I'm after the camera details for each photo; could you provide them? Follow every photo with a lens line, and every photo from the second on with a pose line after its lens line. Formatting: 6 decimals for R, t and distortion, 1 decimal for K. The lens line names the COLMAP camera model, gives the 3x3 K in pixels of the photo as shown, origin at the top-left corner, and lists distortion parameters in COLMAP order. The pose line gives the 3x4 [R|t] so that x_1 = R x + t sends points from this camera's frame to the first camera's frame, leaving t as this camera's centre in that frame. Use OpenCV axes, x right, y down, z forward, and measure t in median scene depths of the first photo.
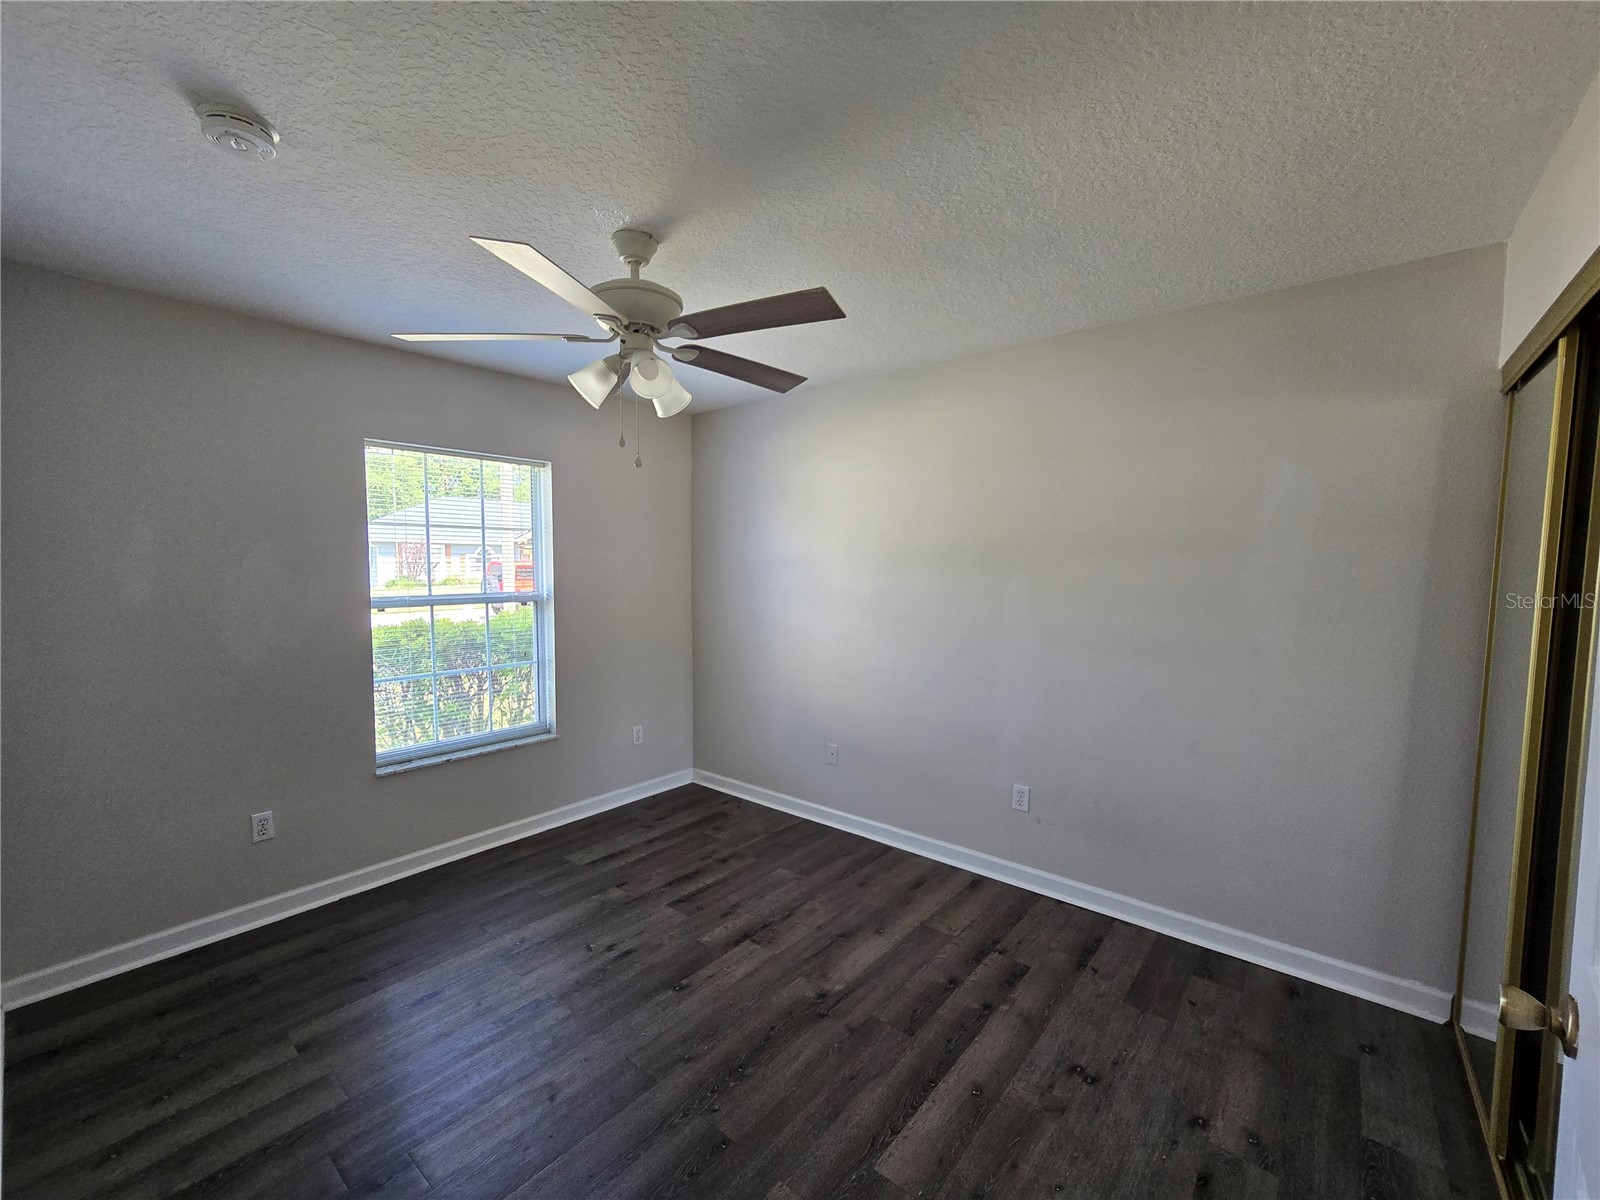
lens RADIAL K [[657.8, 0, 801.1], [0, 657.8, 608.7], [0, 0, 1]] dist [-0.003575, -0.000047]
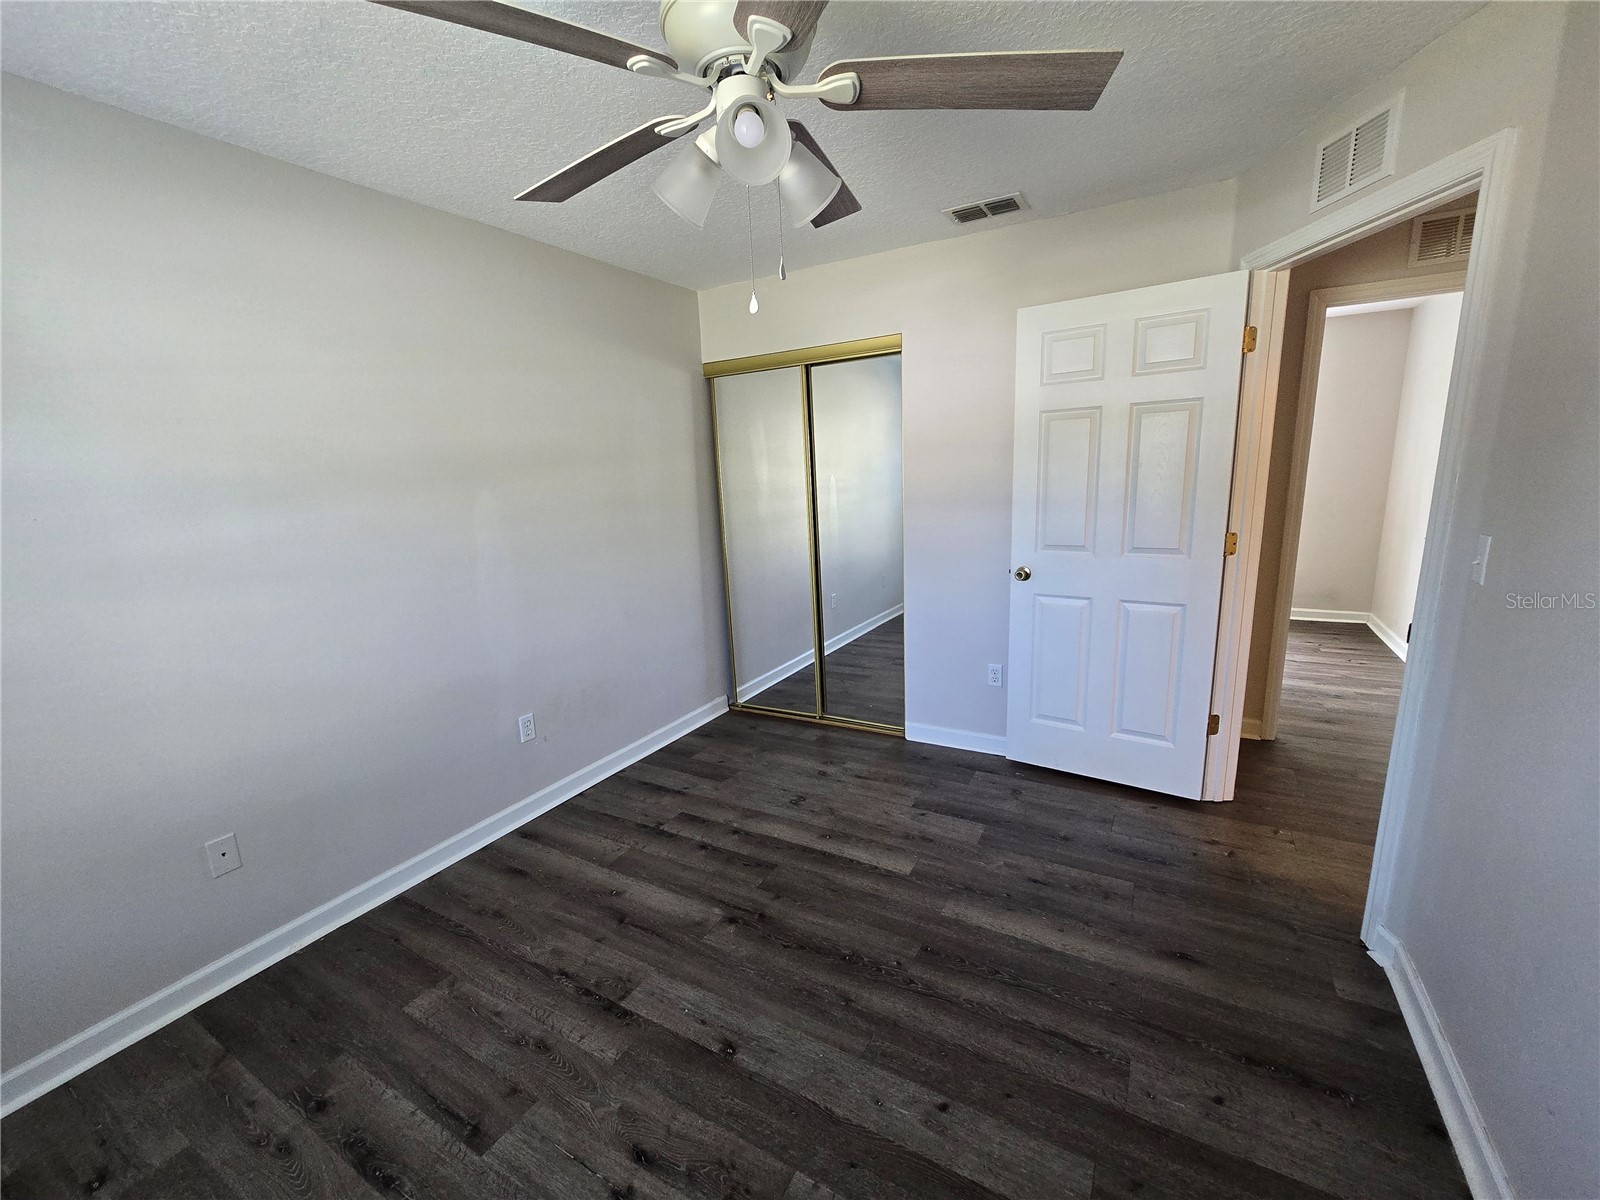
lens RADIAL K [[657.8, 0, 801.1], [0, 657.8, 608.7], [0, 0, 1]] dist [-0.003575, -0.000047]
pose [[-0.167452, -0.200801, 0.965214, -0.789904], [0.111360, 0.968920, 0.220891, -0.056573], [-0.979571, 0.144475, -0.139887, 0.923037]]
